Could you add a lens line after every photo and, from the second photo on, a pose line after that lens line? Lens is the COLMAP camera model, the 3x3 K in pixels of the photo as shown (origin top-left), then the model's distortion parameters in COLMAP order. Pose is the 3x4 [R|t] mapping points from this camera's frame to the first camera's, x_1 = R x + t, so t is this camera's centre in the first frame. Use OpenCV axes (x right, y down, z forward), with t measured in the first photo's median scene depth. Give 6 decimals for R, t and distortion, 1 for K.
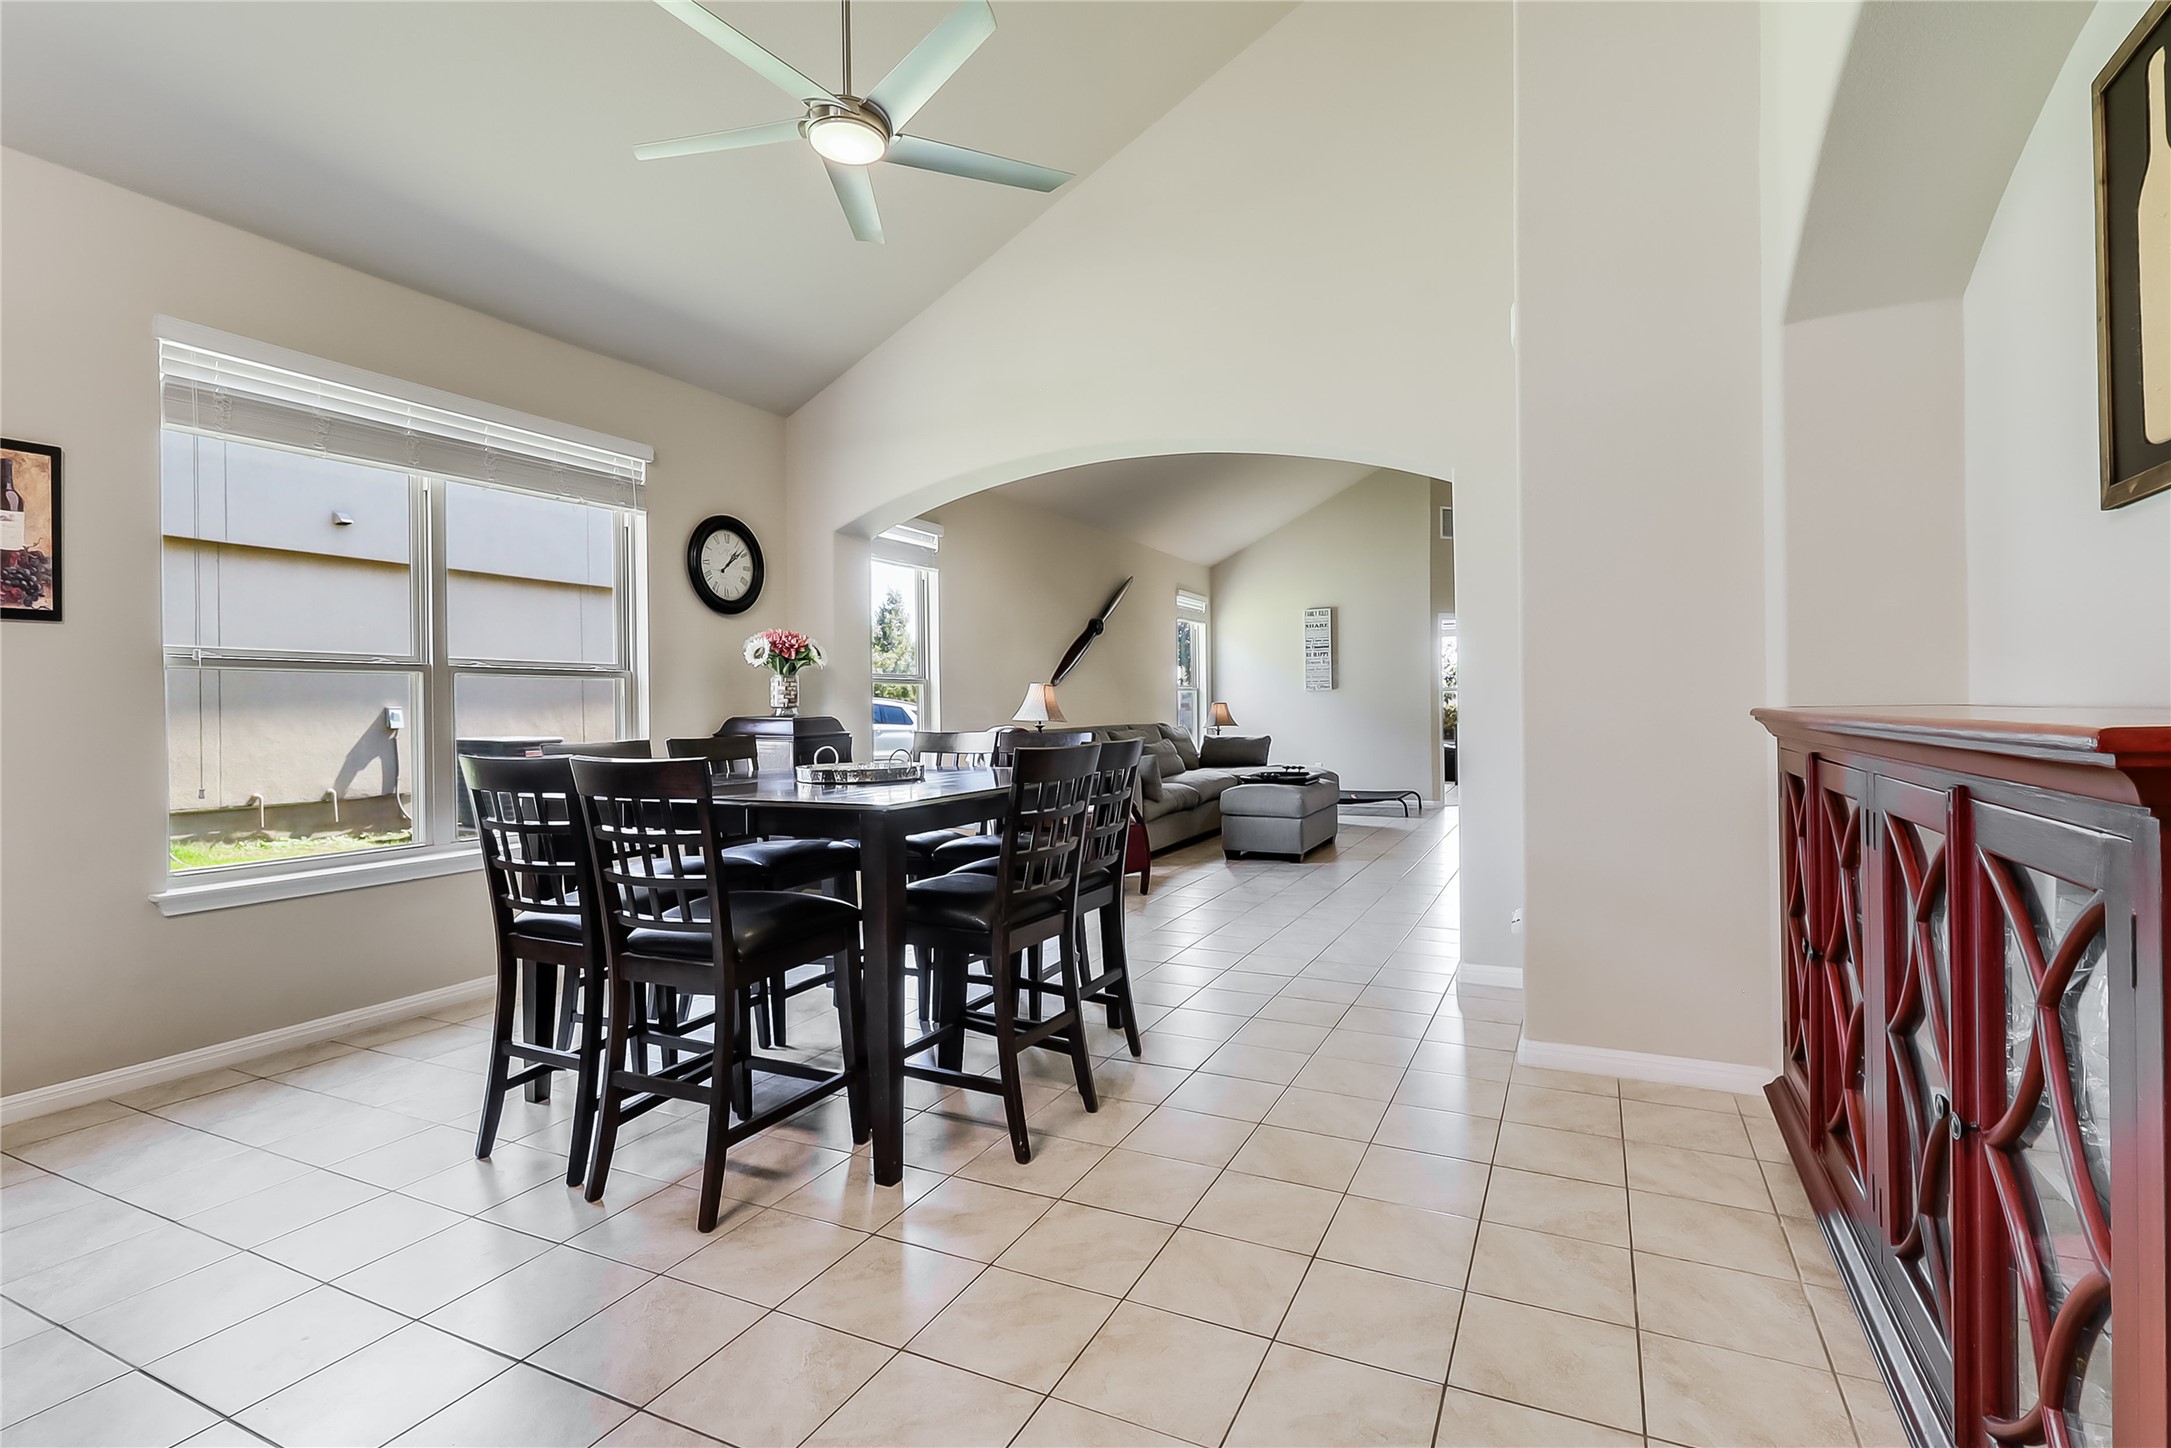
lens RADIAL K [[1009.7, 0, 1118.2], [0, 1009.7, 705.6], [0, 0, 1]] dist [-0.002551, -0.001464]
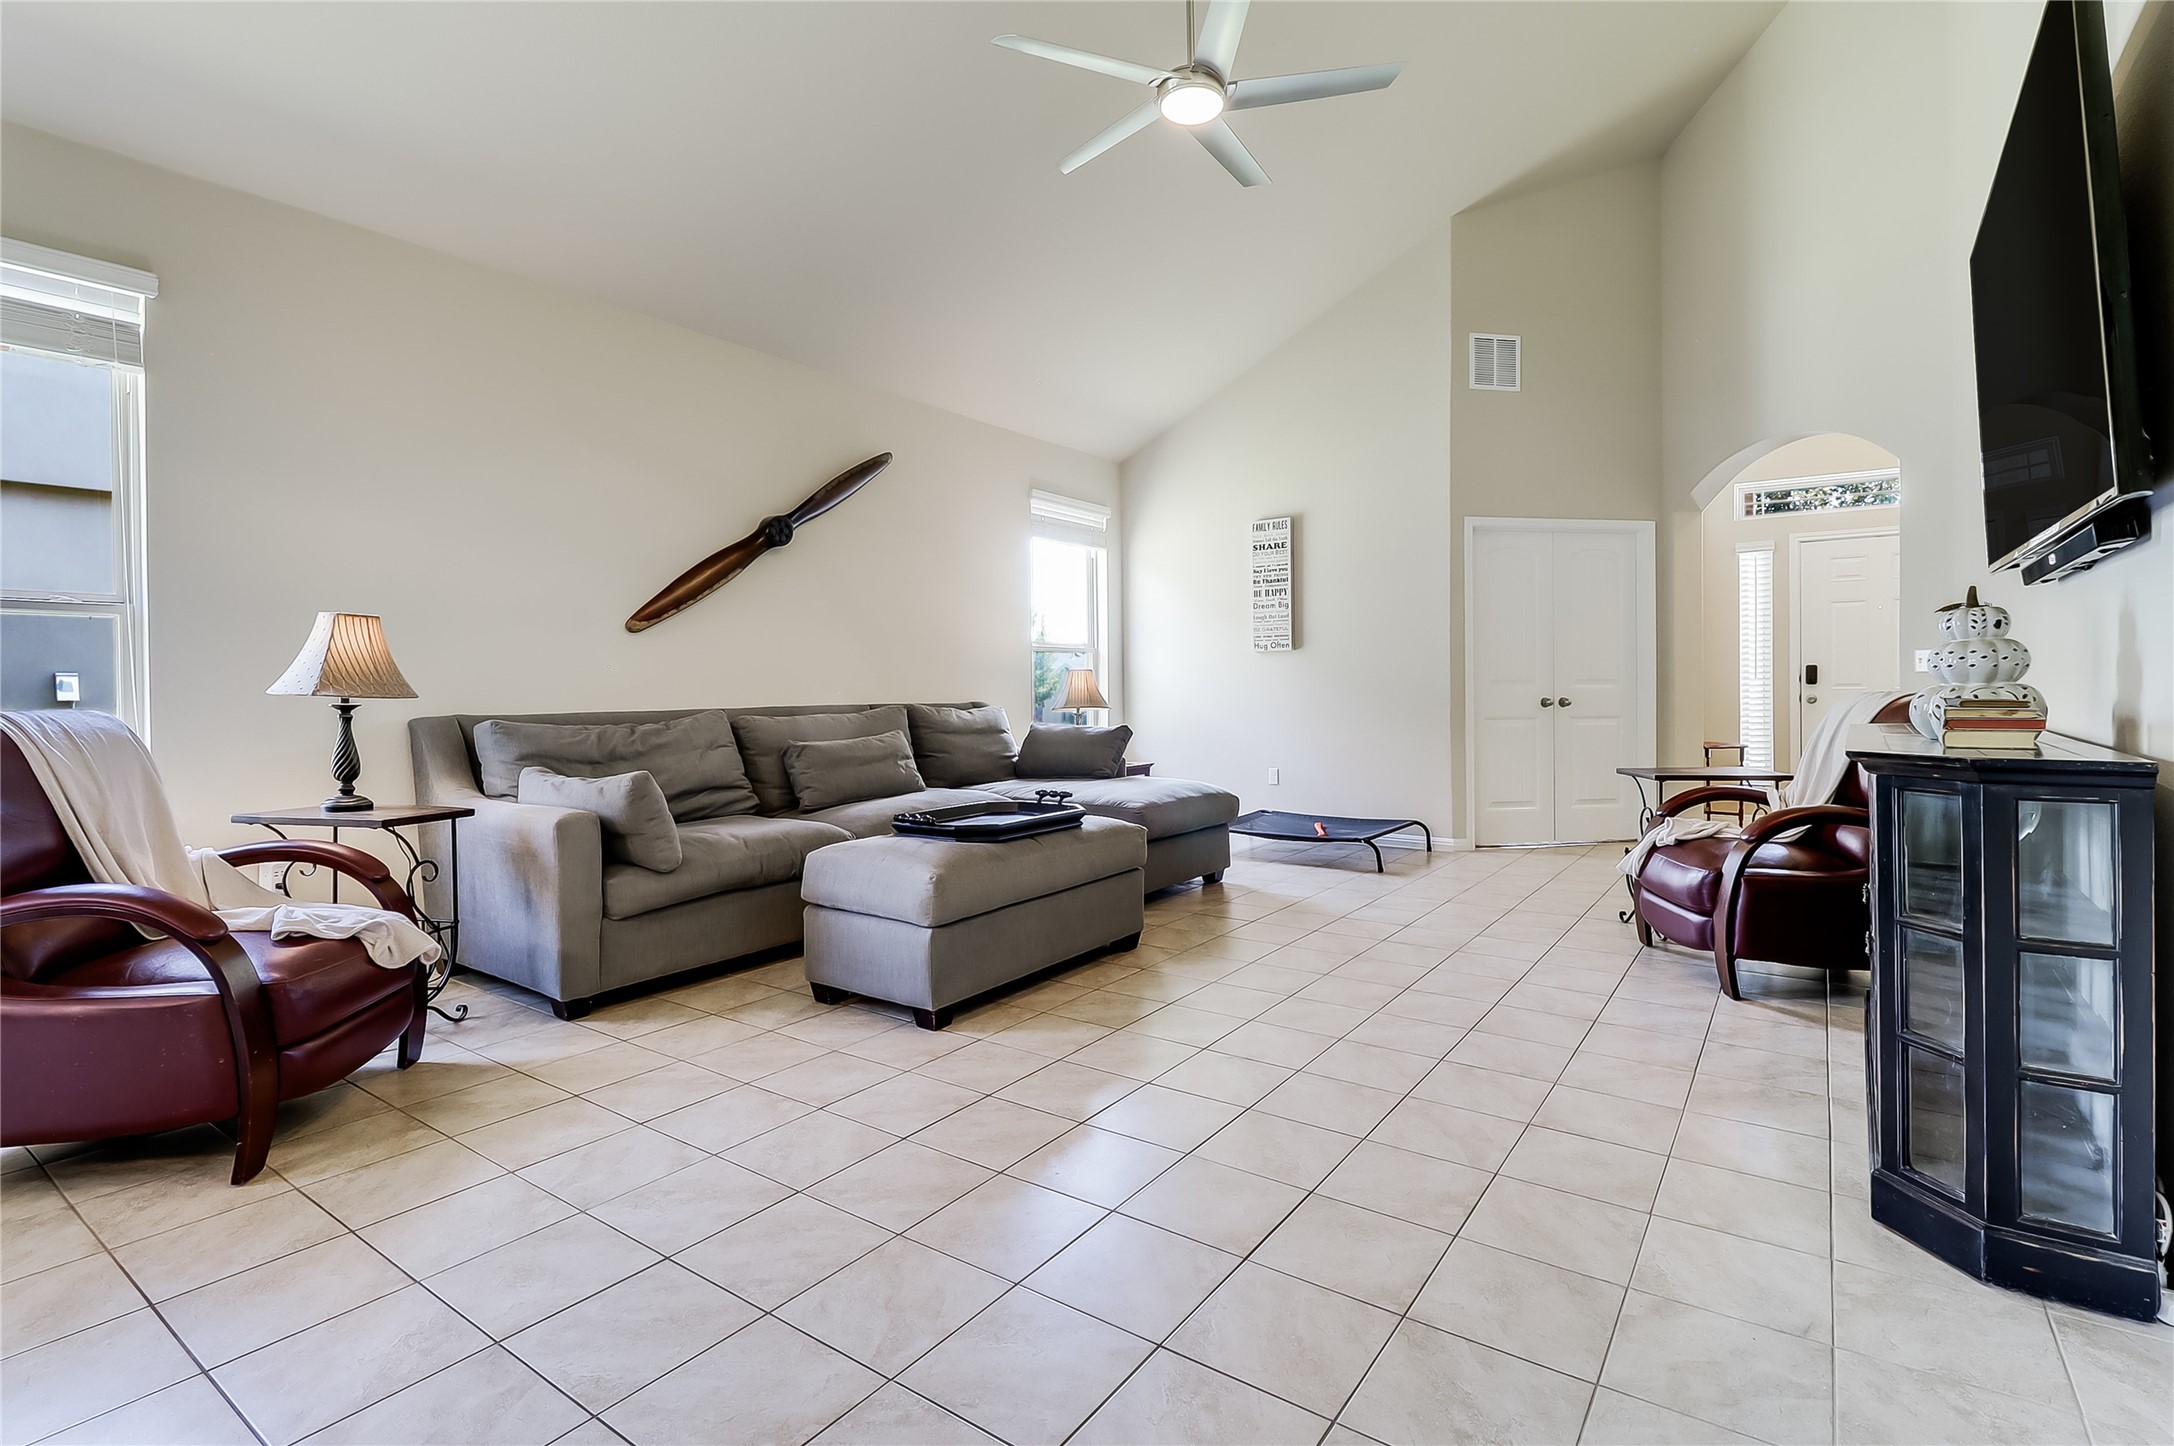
lens RADIAL K [[1011.1, 0, 1120.0], [0, 1011.1, 699.4], [0, 0, 1]] dist [-0.002551, -0.001464]
pose [[0.986924, 0.006475, -0.161055, 0.237306], [-0.003752, 0.999845, 0.017208, 0.004916], [0.161141, -0.016379, 0.986795, 0.428764]]
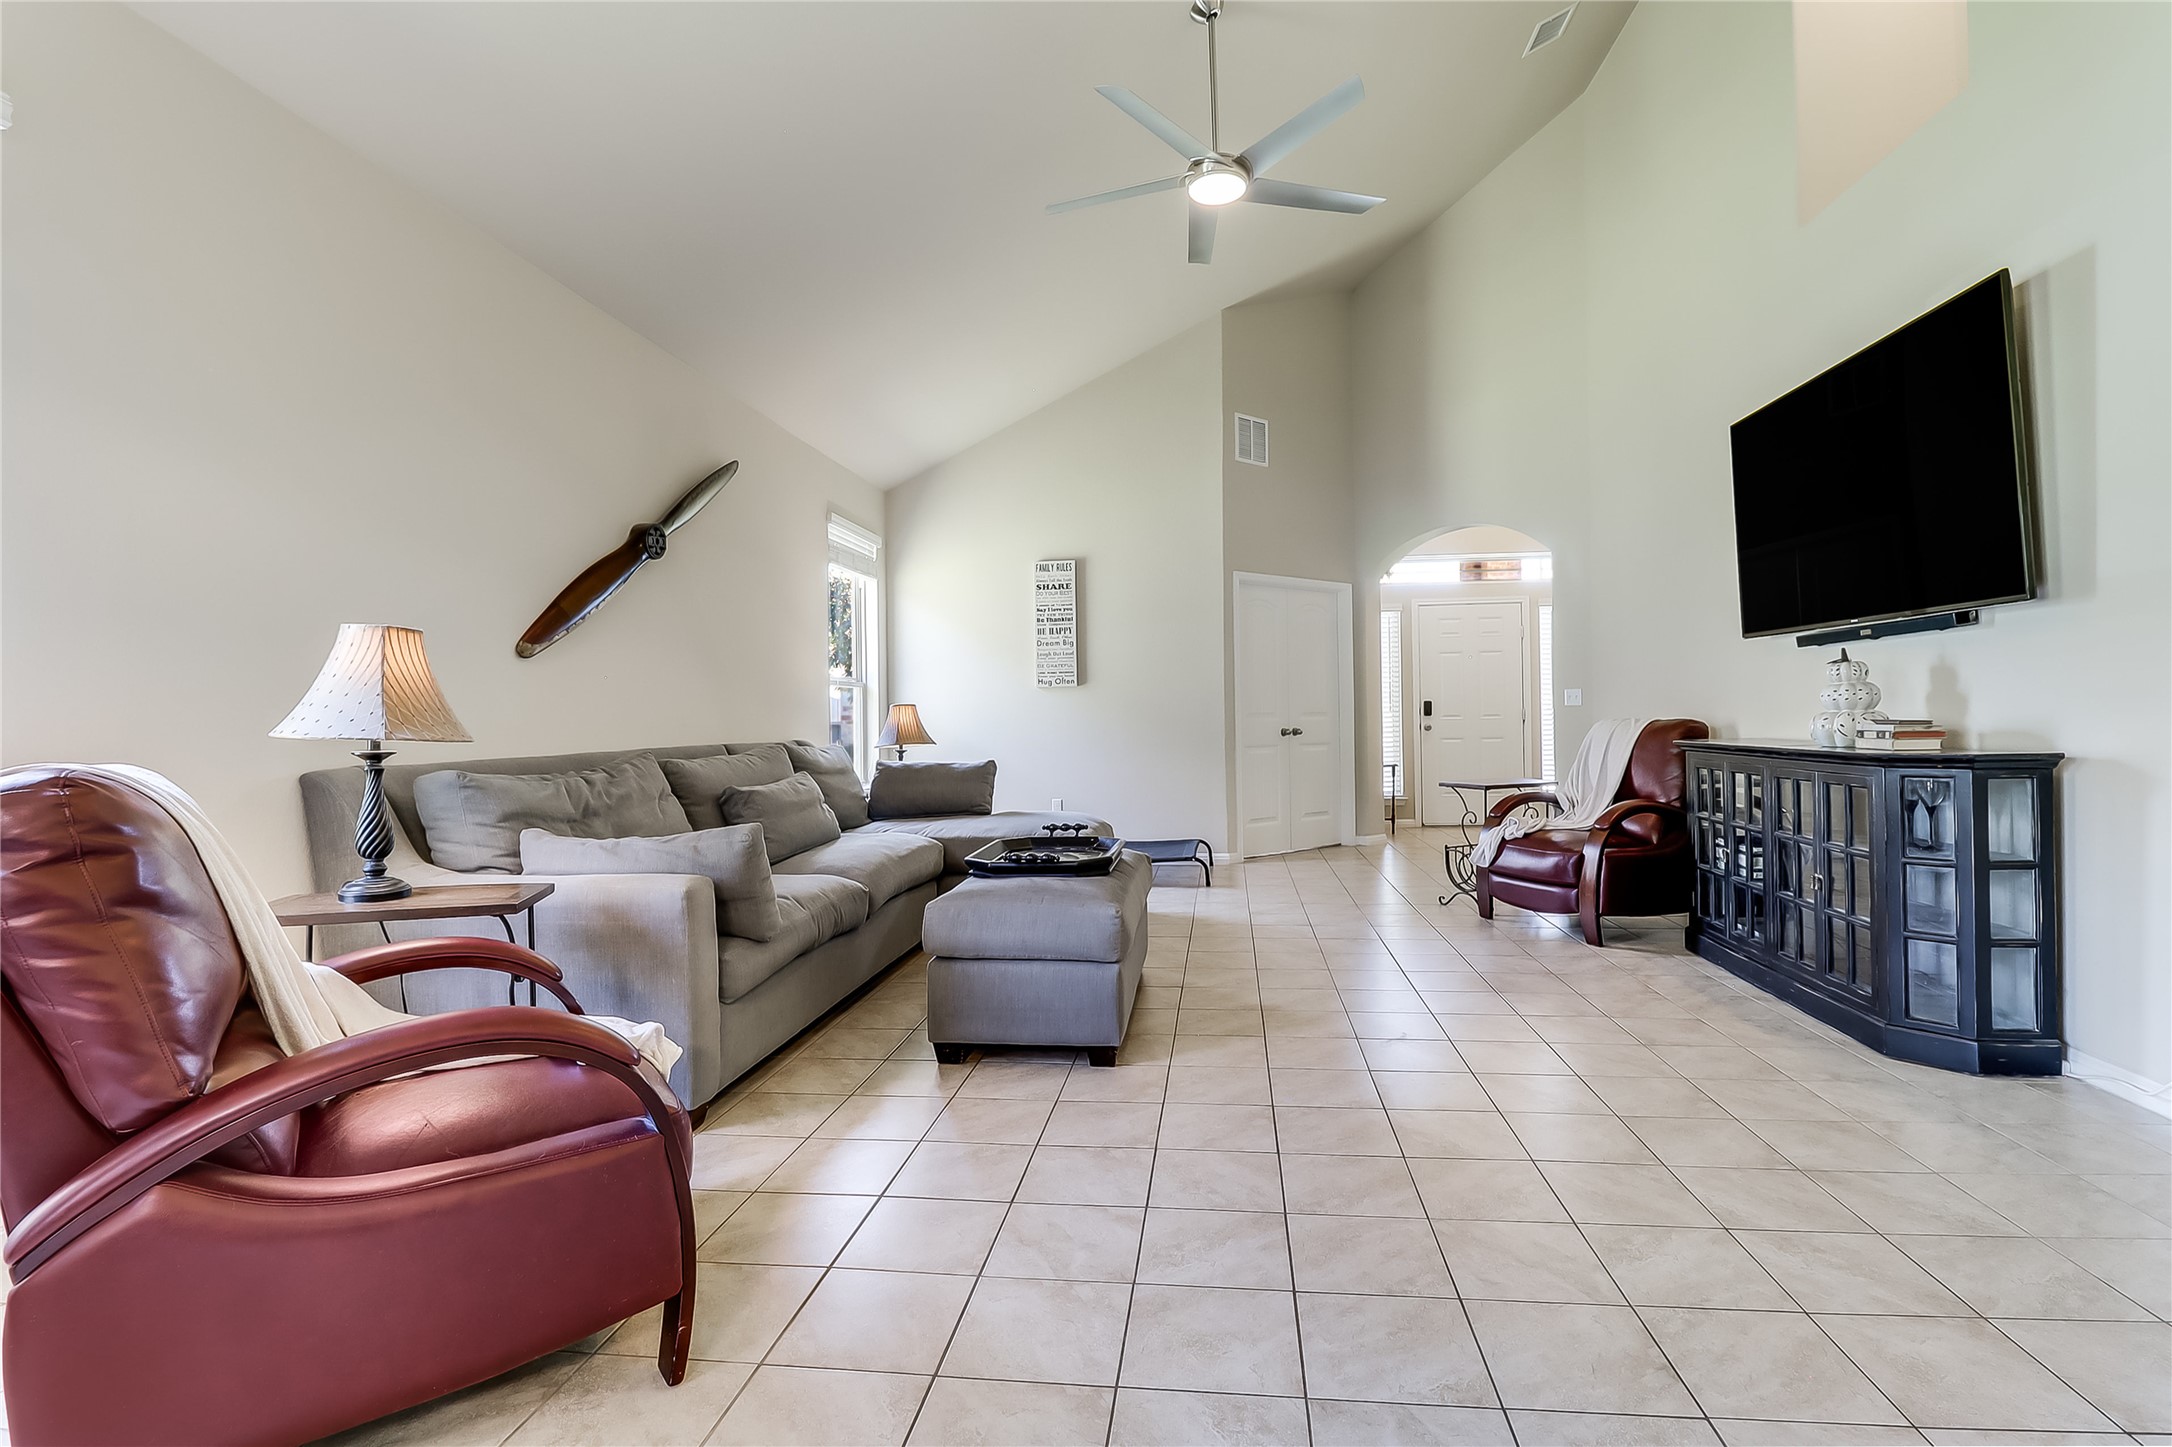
lens RADIAL K [[1010.2, 0, 1123.2], [0, 1010.2, 712.4], [0, 0, 1]] dist [-0.002551, -0.001464]
pose [[0.945524, -0.002181, 0.325544, 0.032702], [0.004489, 0.999970, -0.006340, 0.006400], [-0.325520, 0.007456, 0.945506, 0.431809]]
